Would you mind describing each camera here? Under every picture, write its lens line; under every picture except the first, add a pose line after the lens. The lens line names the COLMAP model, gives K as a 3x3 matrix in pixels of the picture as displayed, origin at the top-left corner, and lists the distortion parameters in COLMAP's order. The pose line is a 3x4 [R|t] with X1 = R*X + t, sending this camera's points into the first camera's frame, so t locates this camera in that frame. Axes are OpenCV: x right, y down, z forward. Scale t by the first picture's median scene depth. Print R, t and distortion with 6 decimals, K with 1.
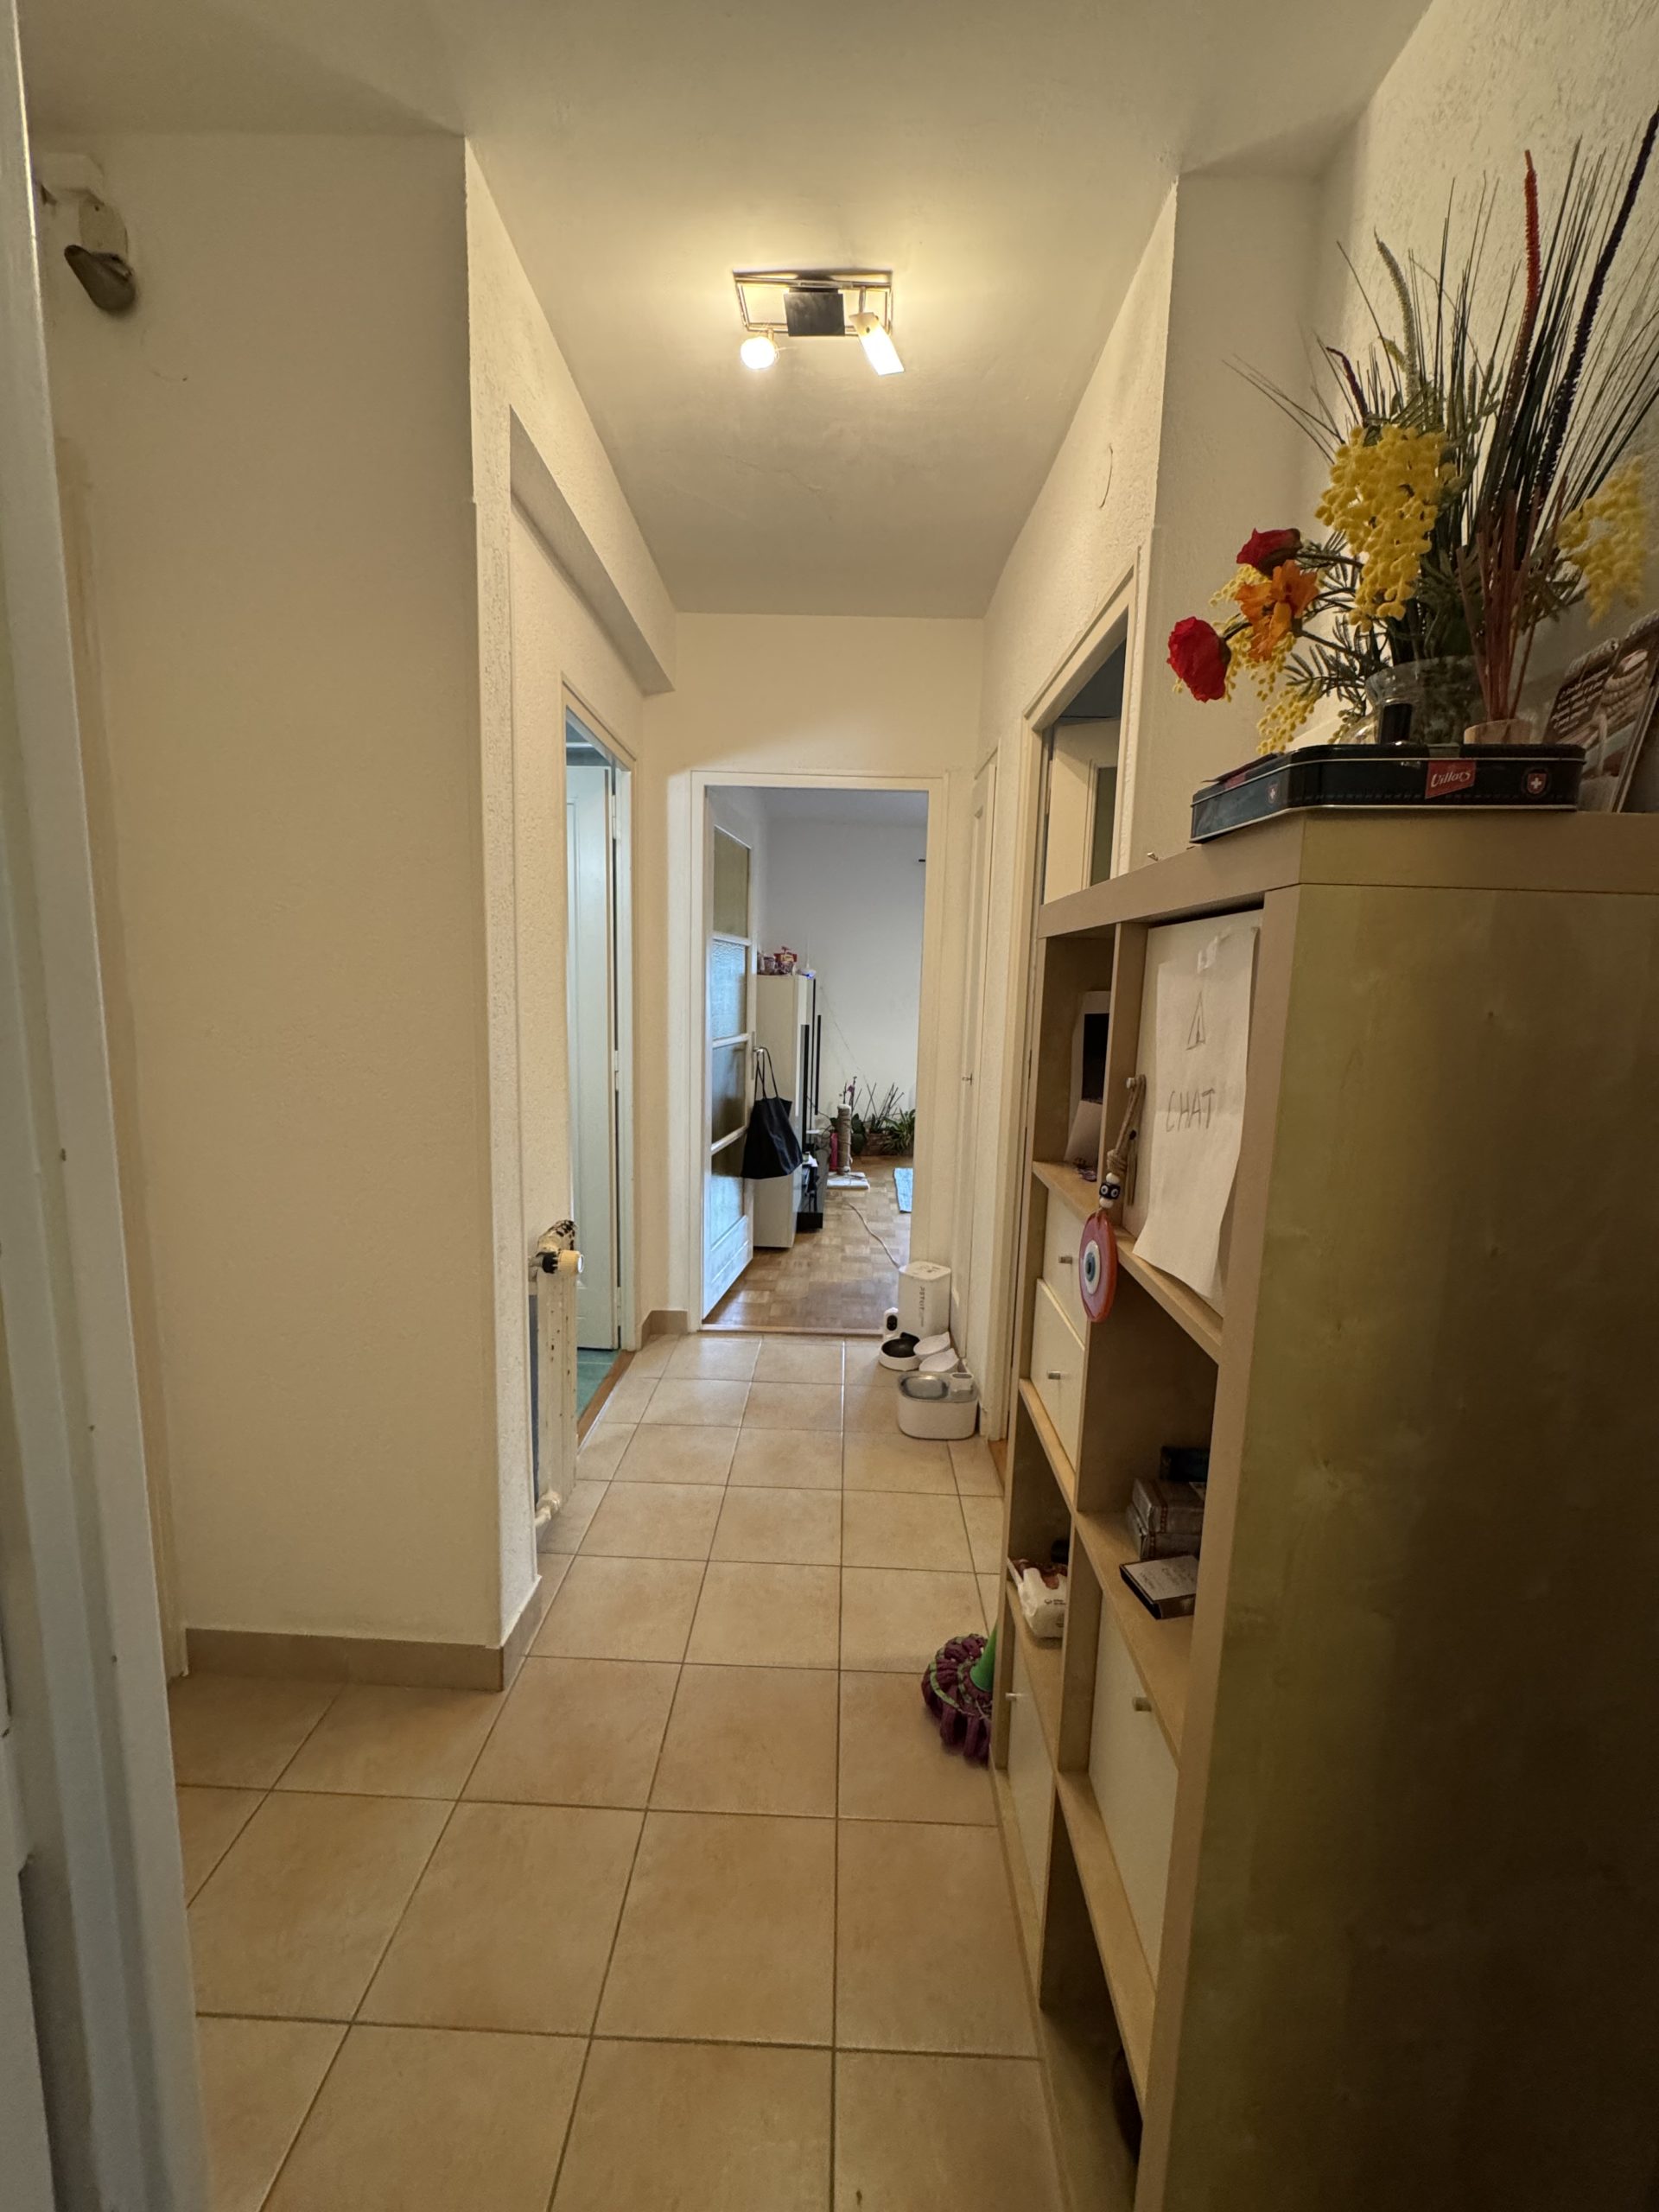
lens RADIAL K [[879.0, 0, 829.5], [0, 879.0, 1106.0], [0, 0, 1]] dist [-0.001840, -0.000135]
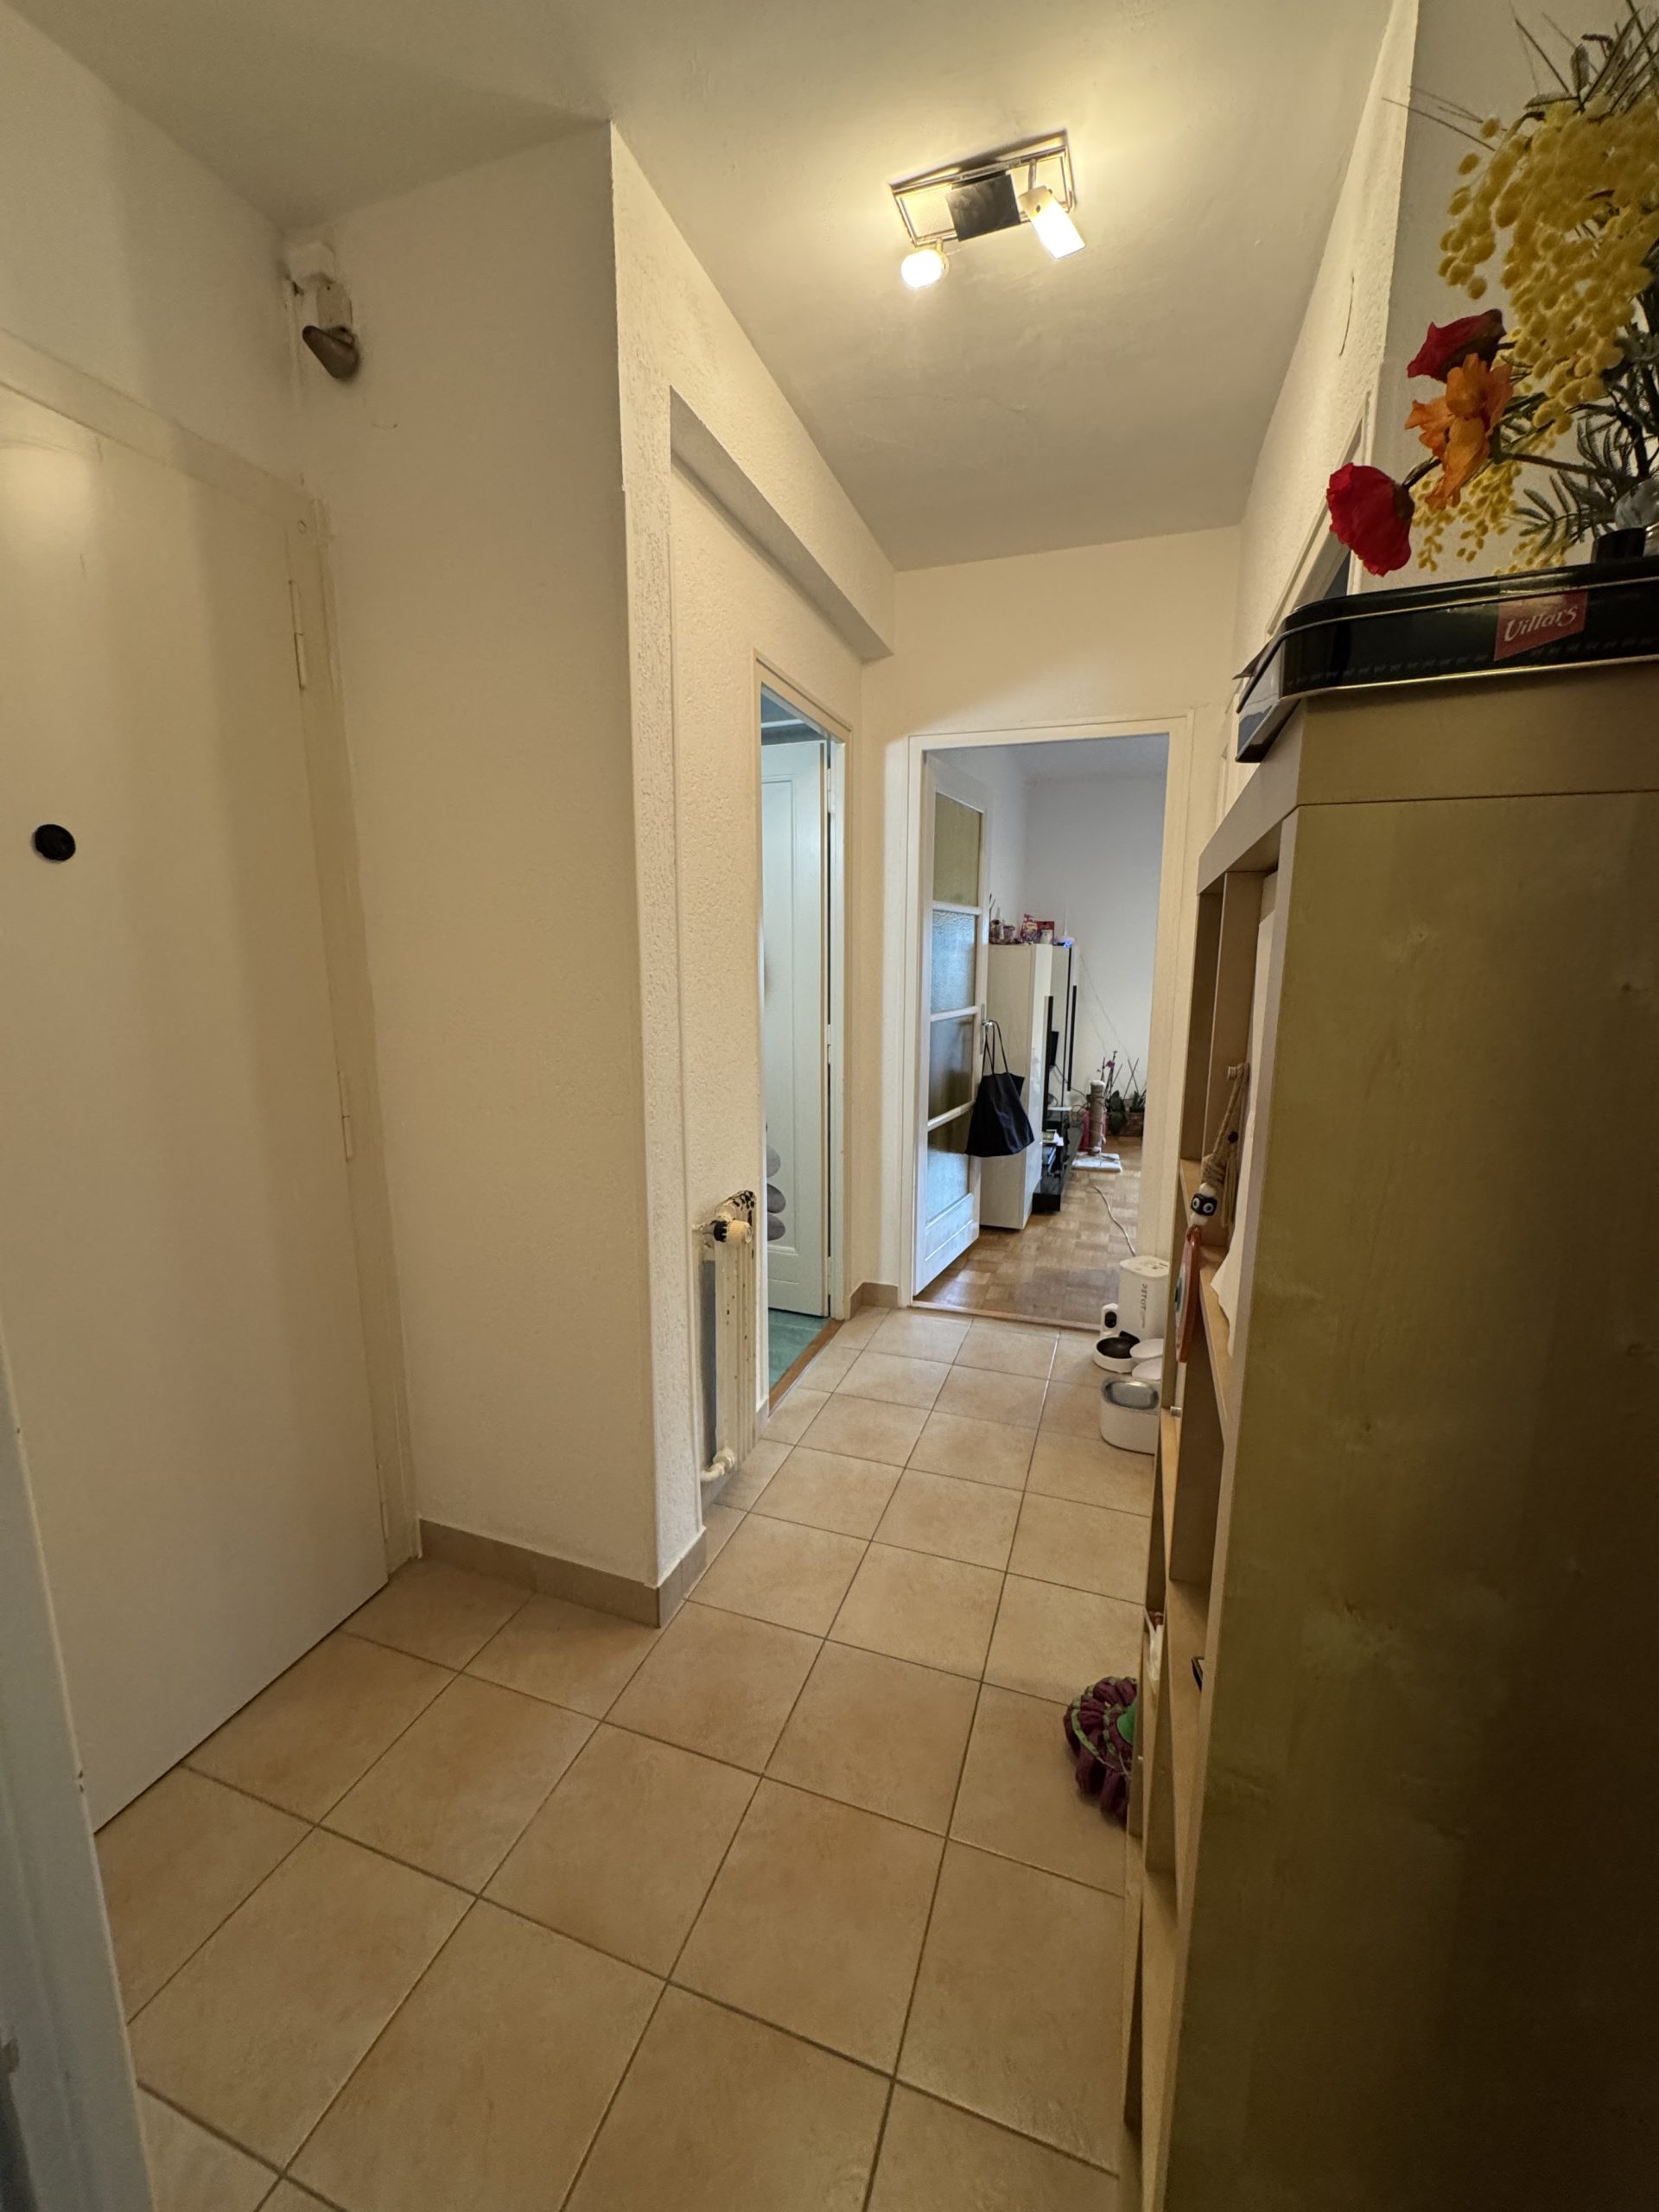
lens RADIAL K [[879.0, 0, 829.5], [0, 879.0, 1106.0], [0, 0, 1]] dist [-0.001840, -0.000135]
pose [[0.950466, 0.030242, -0.309353, 0.127843], [-0.020210, 0.999162, 0.035584, -0.009157], [0.310170, -0.027570, 0.950281, 0.064519]]
